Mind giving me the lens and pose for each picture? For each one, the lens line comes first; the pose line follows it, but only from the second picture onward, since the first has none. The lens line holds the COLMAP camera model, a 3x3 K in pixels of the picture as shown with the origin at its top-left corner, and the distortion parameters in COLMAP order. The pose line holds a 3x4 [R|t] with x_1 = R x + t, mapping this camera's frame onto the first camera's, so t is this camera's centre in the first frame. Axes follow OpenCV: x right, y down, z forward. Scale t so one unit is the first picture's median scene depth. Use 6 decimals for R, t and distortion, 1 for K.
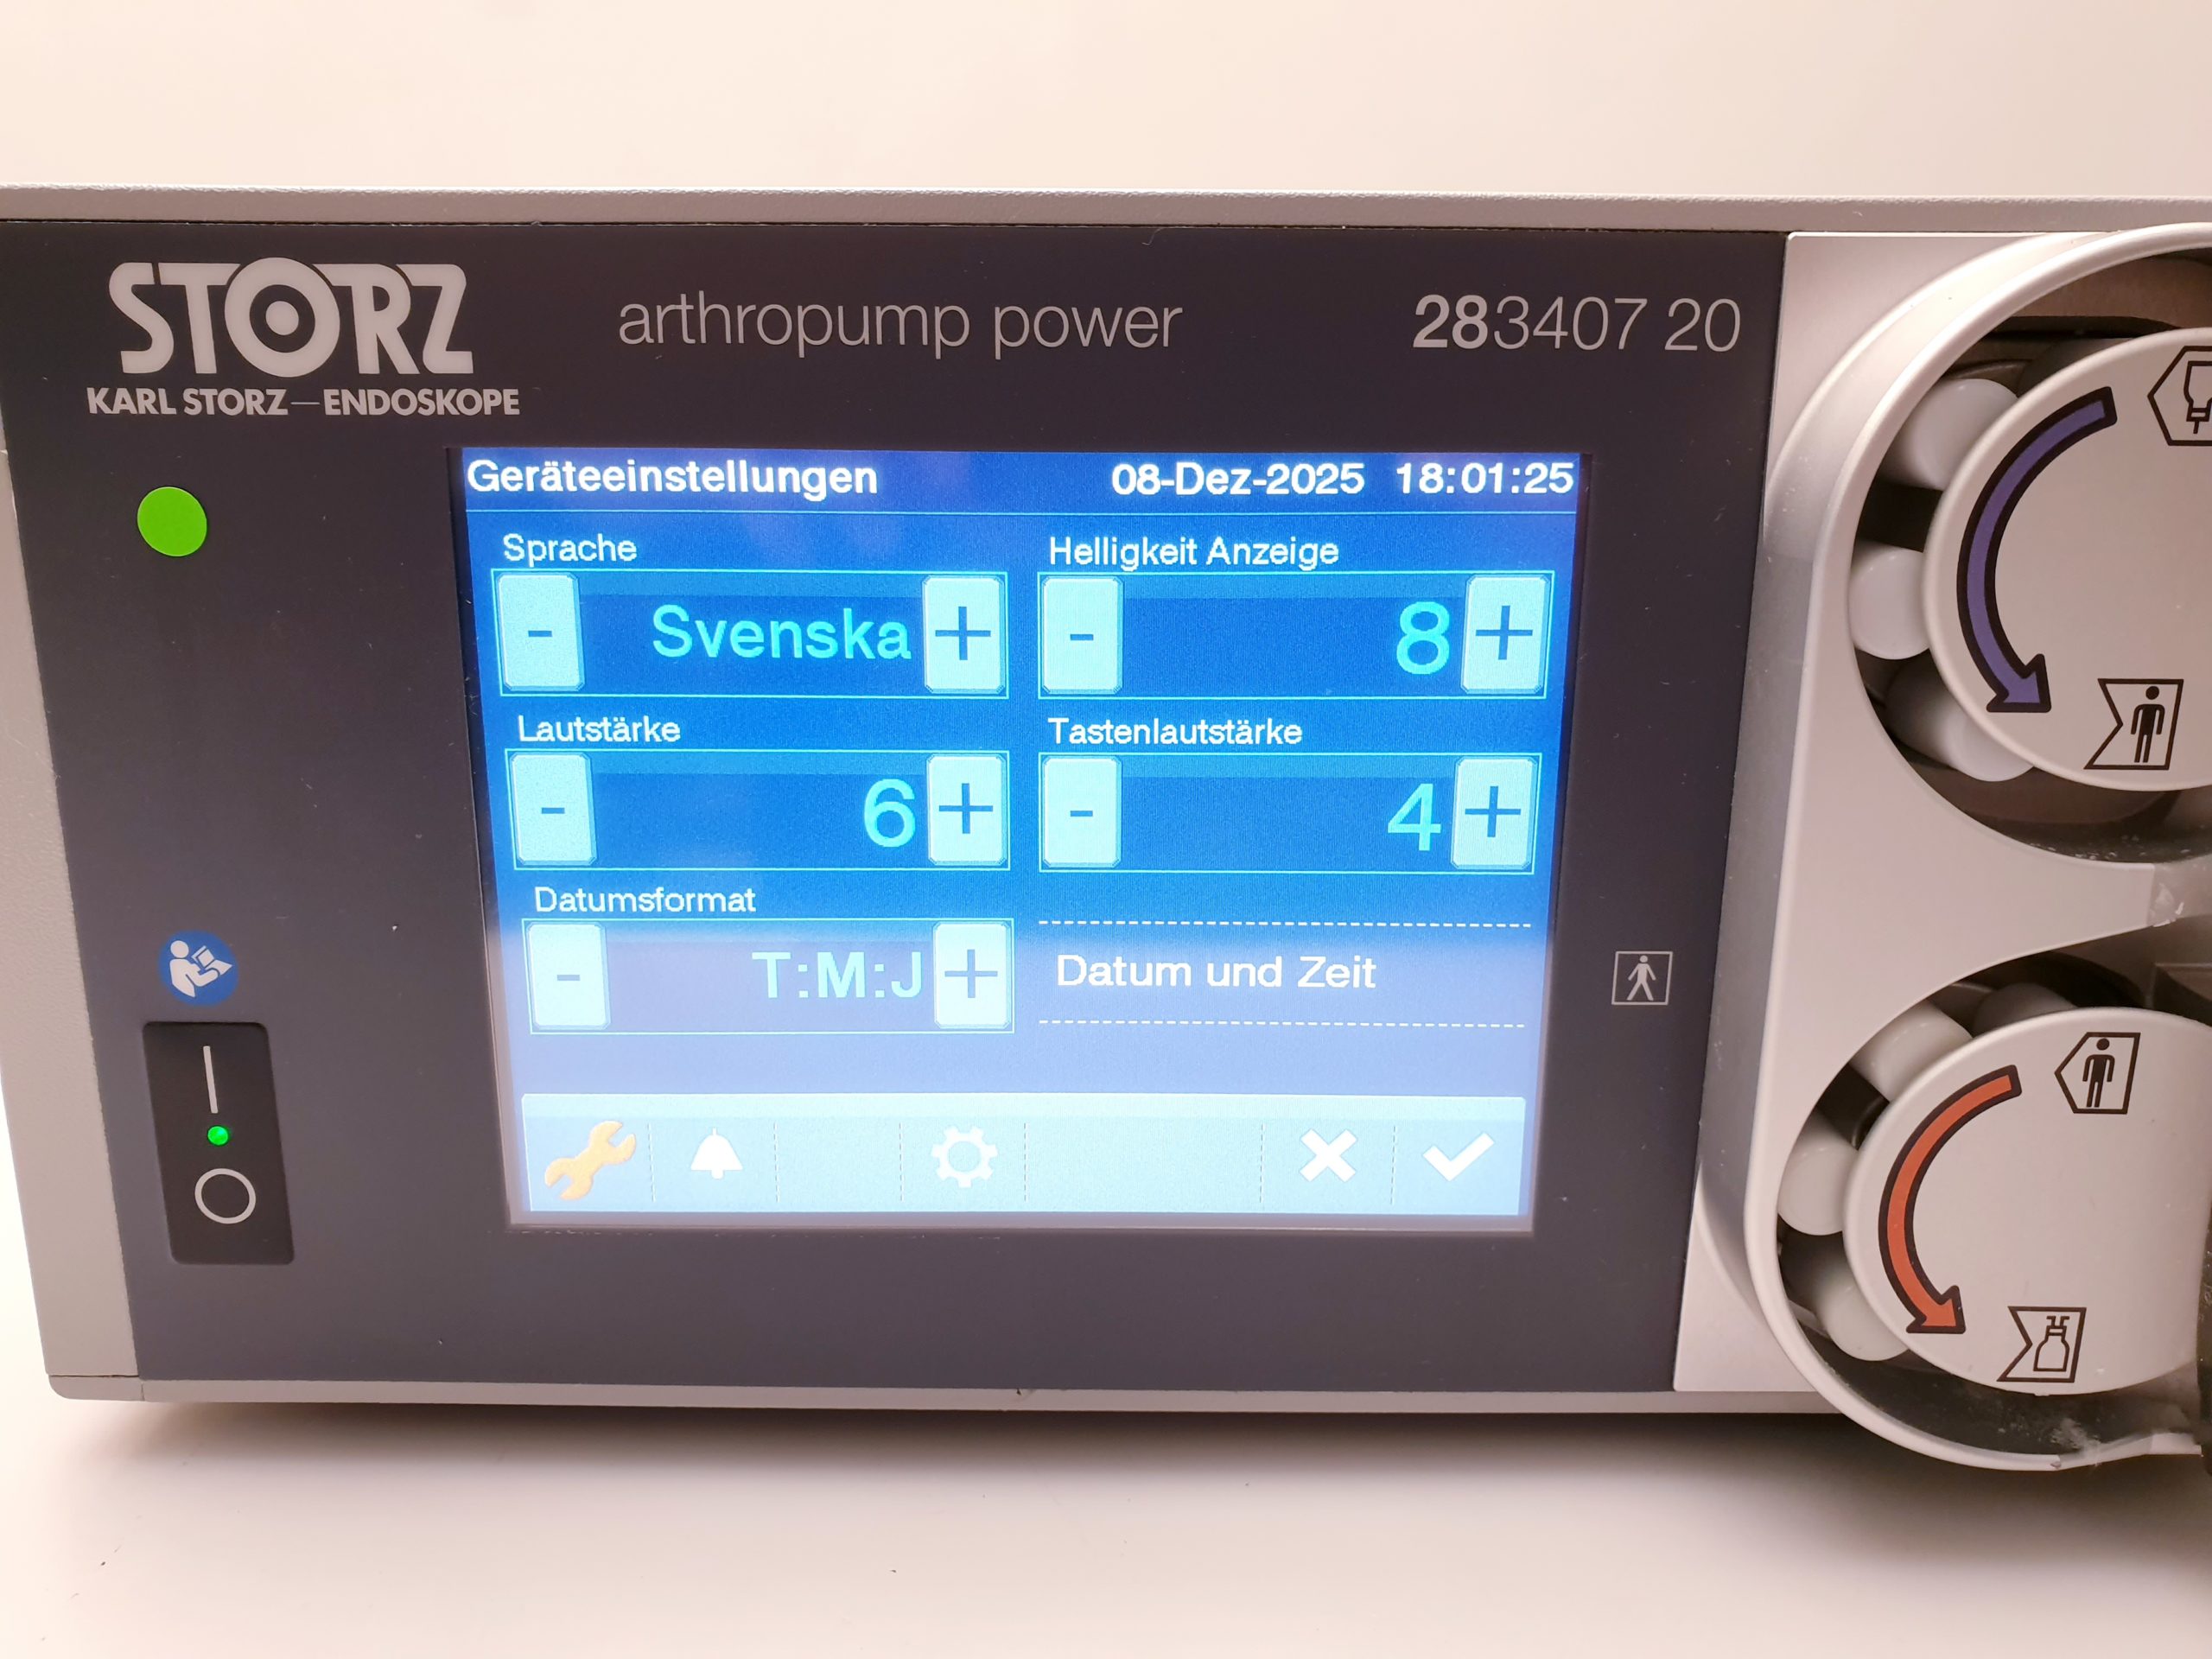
lens RADIAL K [[1665.1, 0, 1076.8], [0, 1665.1, 797.0], [0, 0, 1]] dist [-0.054810, 0.062960]
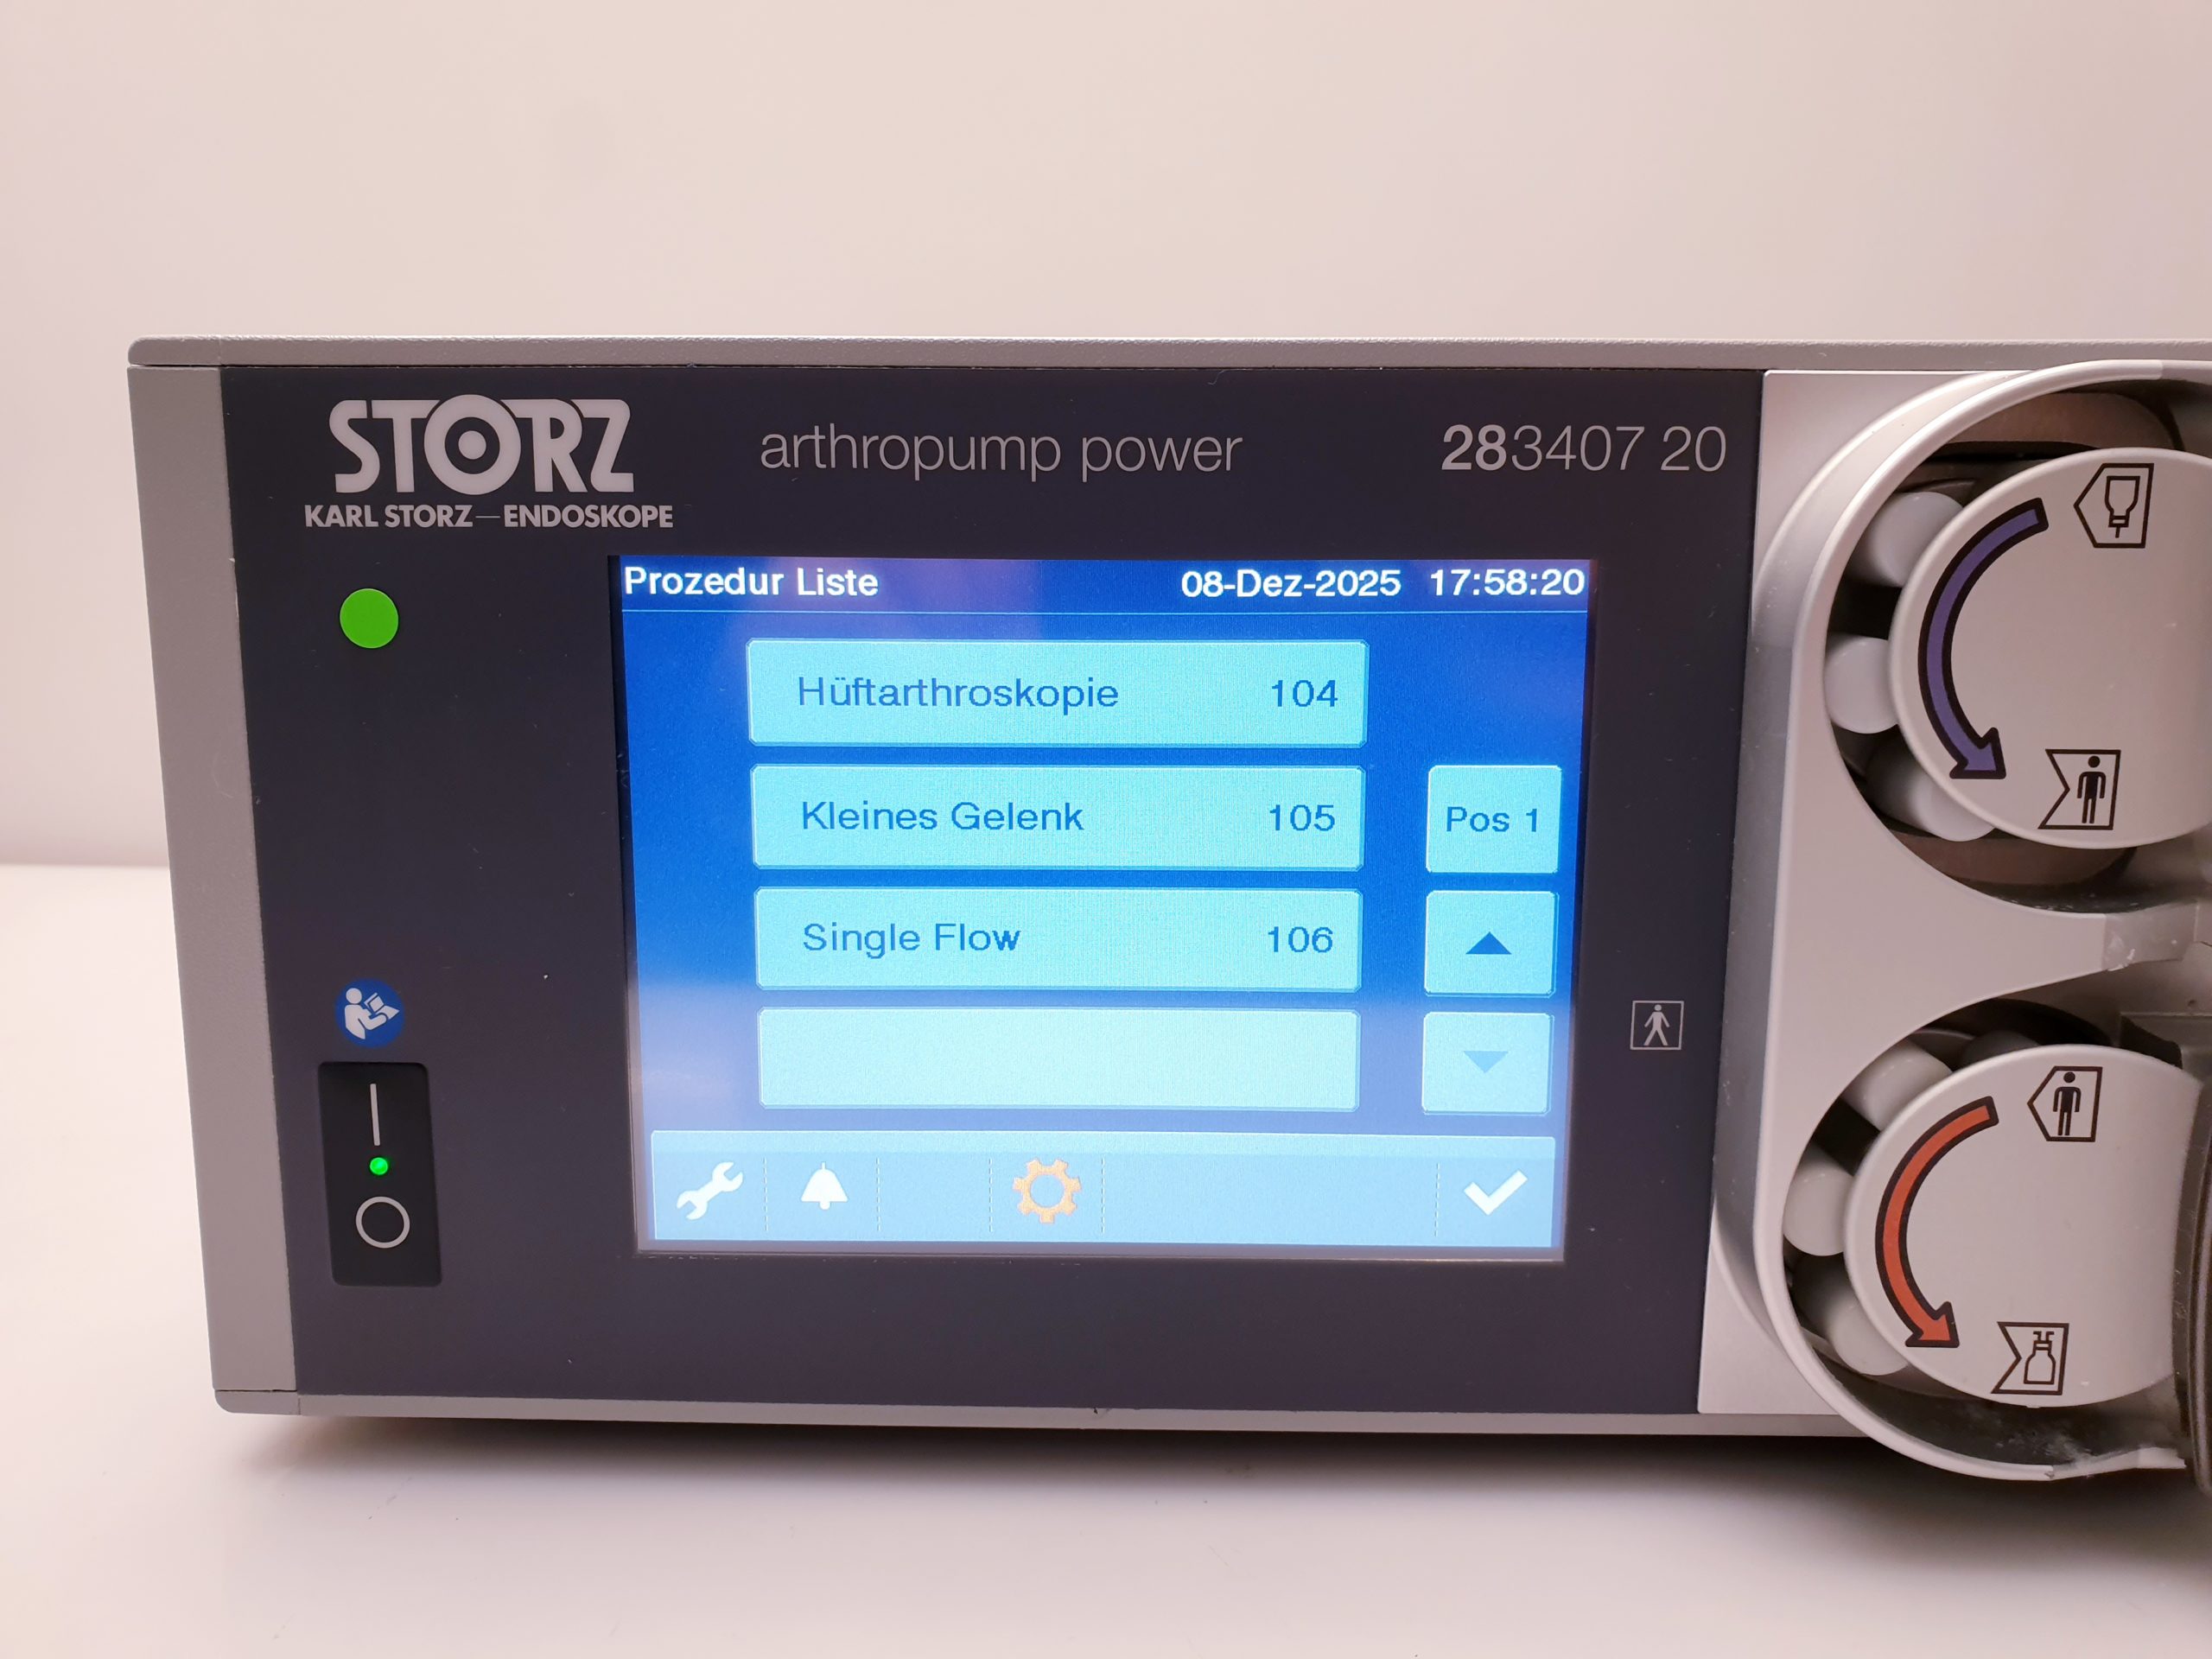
lens RADIAL K [[1715.7, 0, 1088.6], [0, 1715.7, 815.0], [0, 0, 1]] dist [-0.008525, -0.004177]
pose [[0.999844, 0.000904, -0.017620, -0.022560], [-0.002254, 0.997050, -0.076724, 0.061036], [0.017499, 0.076751, 0.996897, -0.179244]]
